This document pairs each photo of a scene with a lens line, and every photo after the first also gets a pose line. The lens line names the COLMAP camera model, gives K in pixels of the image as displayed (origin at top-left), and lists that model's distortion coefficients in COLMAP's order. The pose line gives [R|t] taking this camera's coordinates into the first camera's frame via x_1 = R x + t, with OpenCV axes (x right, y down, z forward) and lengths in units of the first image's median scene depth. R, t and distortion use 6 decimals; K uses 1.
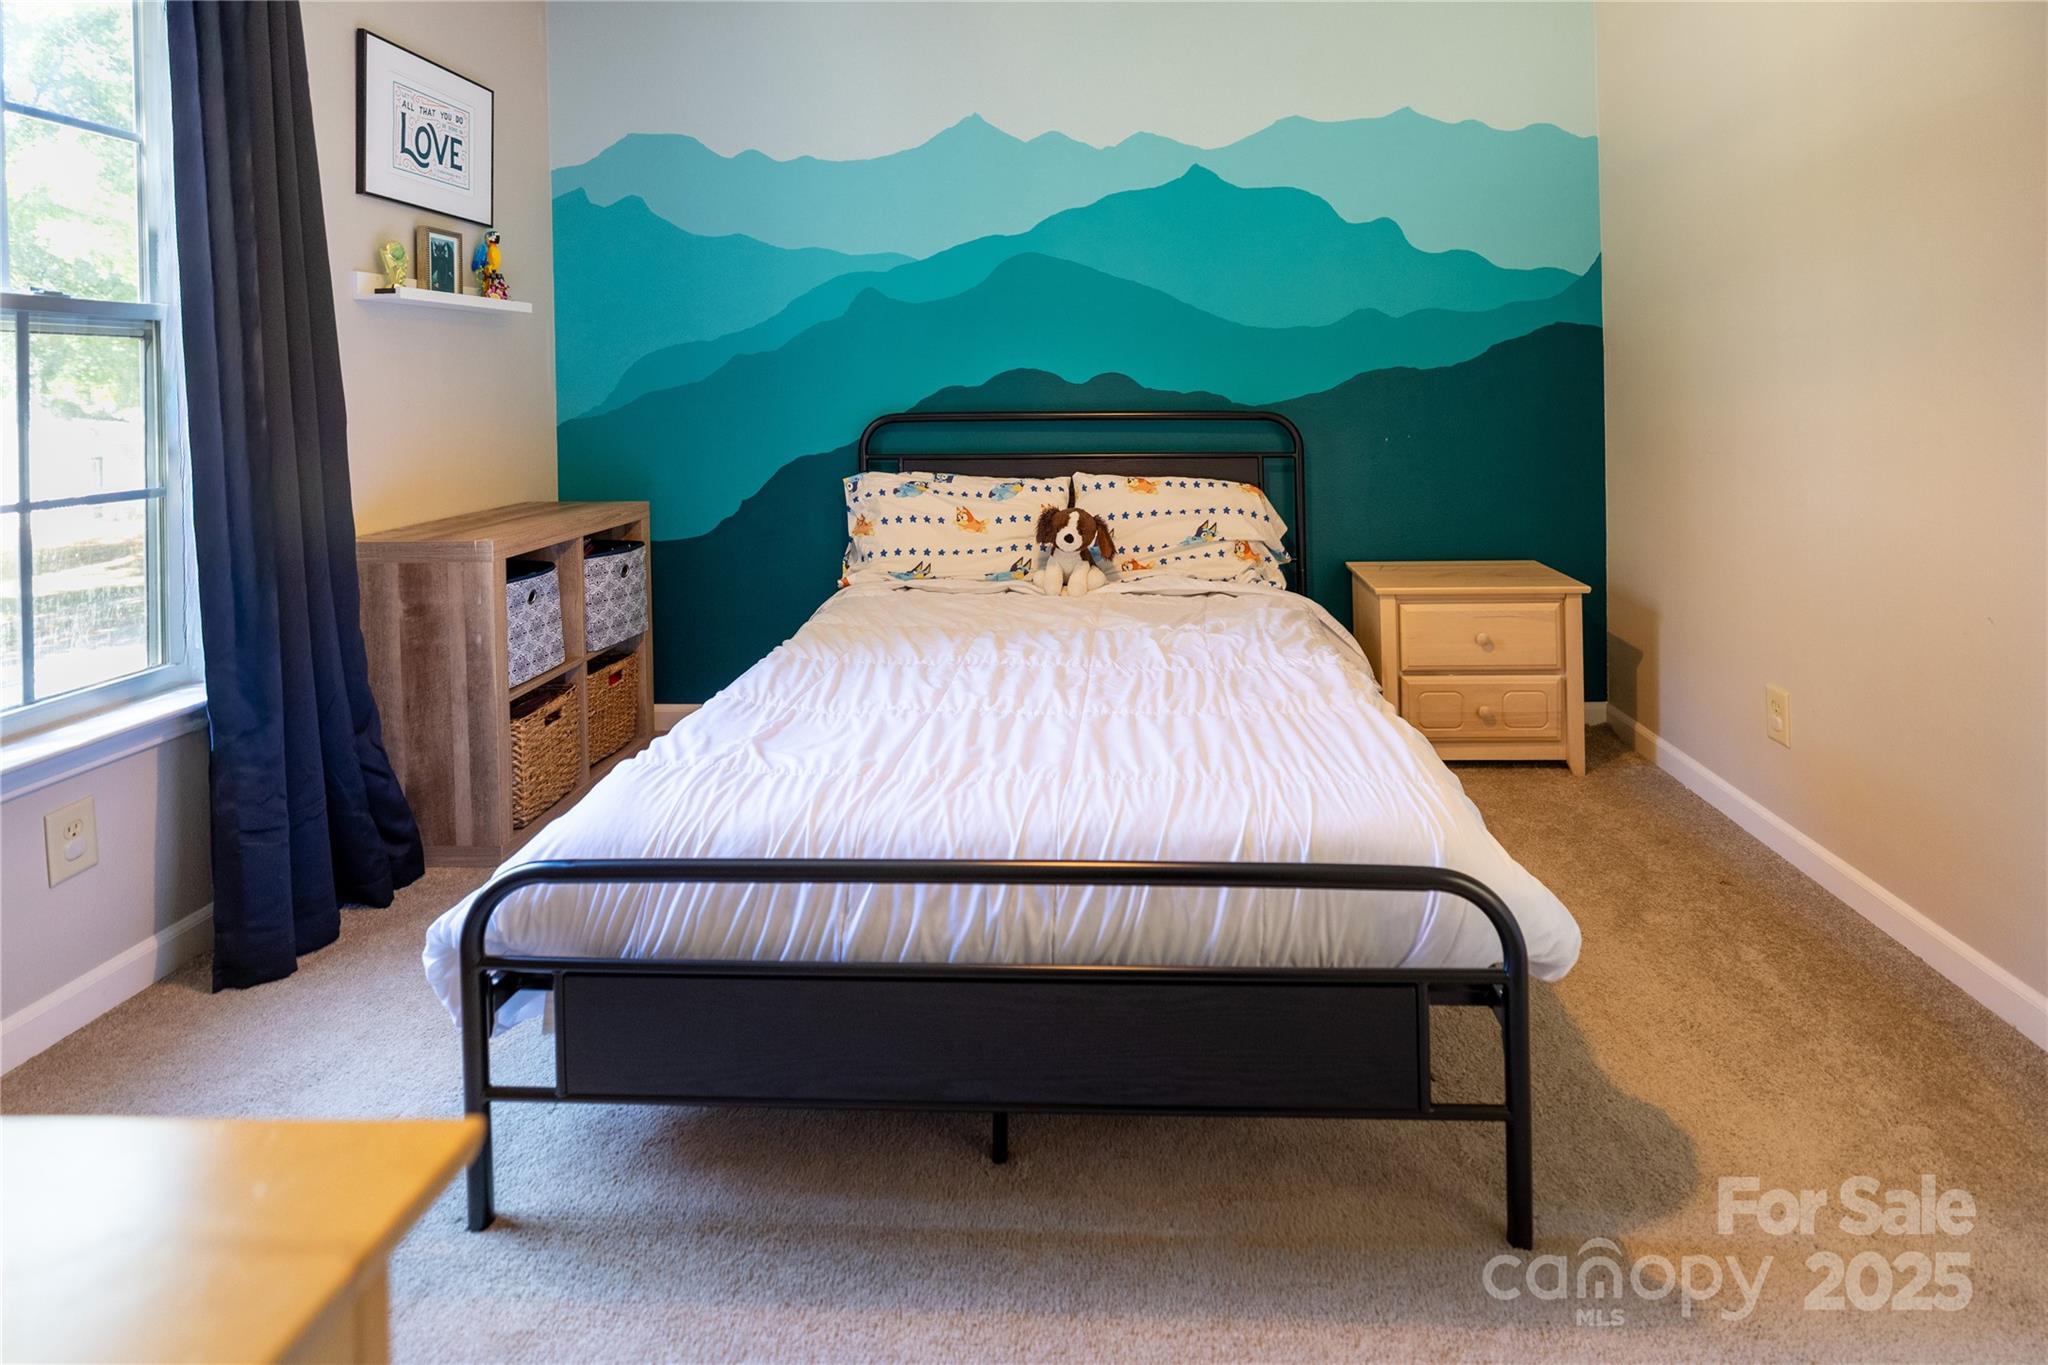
lens RADIAL K [[1032.7, 0, 1027.4], [0, 1032.7, 391.0], [0, 0, 1]] dist [0.000751, -0.000036]
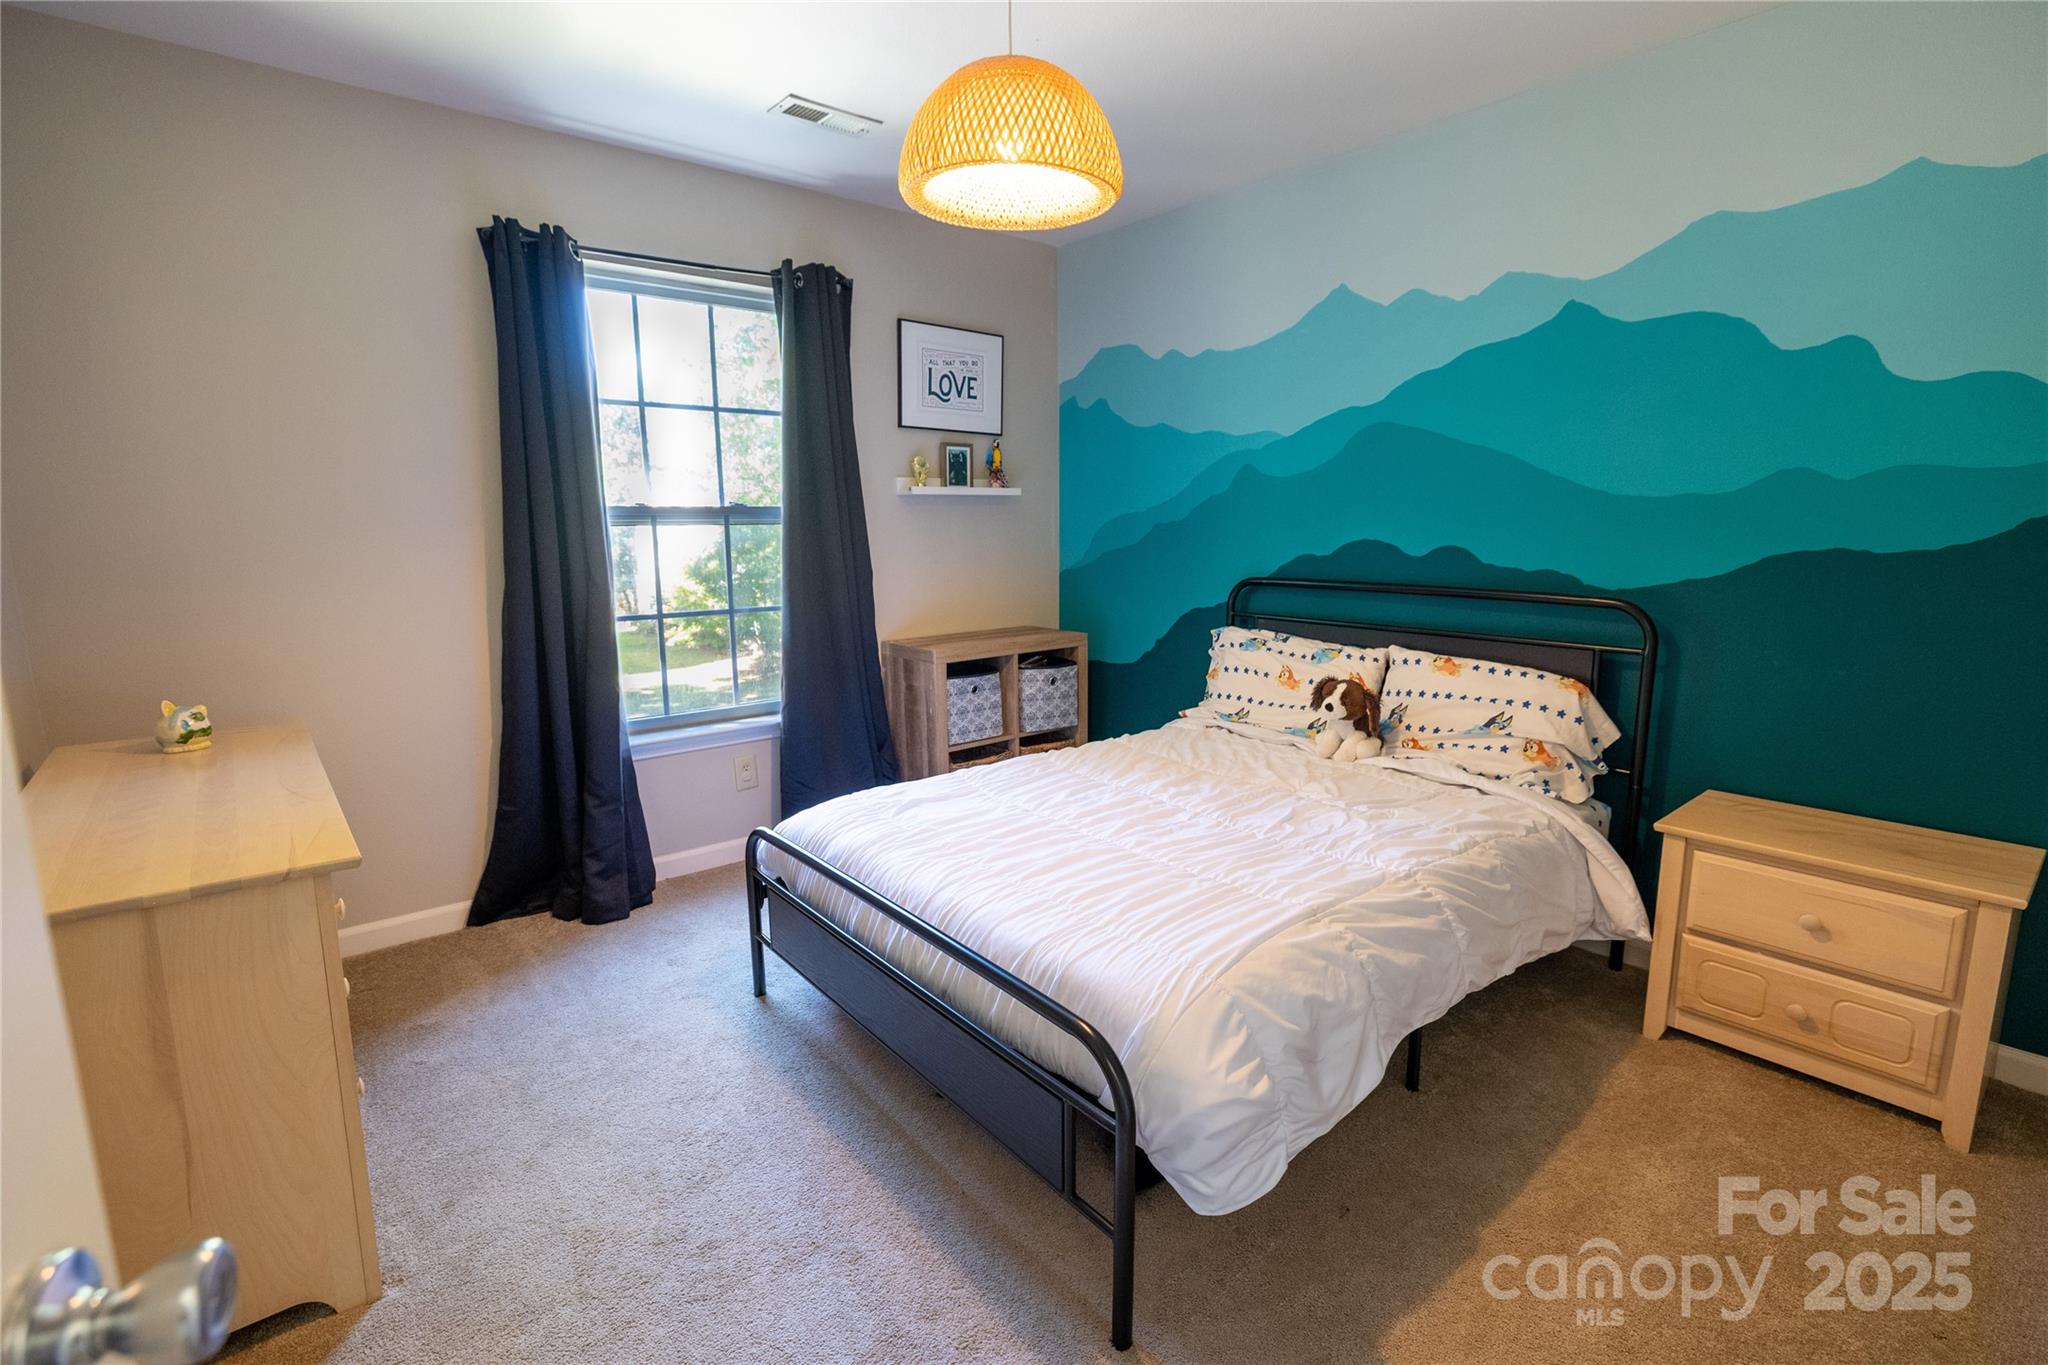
lens RADIAL K [[912.0, 0, 1024.0], [0, 912.0, 682.5], [0, 0, 1]] dist [-0.000544, -0.000184]
pose [[0.664976, 0.135056, -0.734552, 0.486320], [-0.001052, 0.983683, 0.179910, -0.047618], [0.746864, -0.118863, 0.654268, 0.145117]]
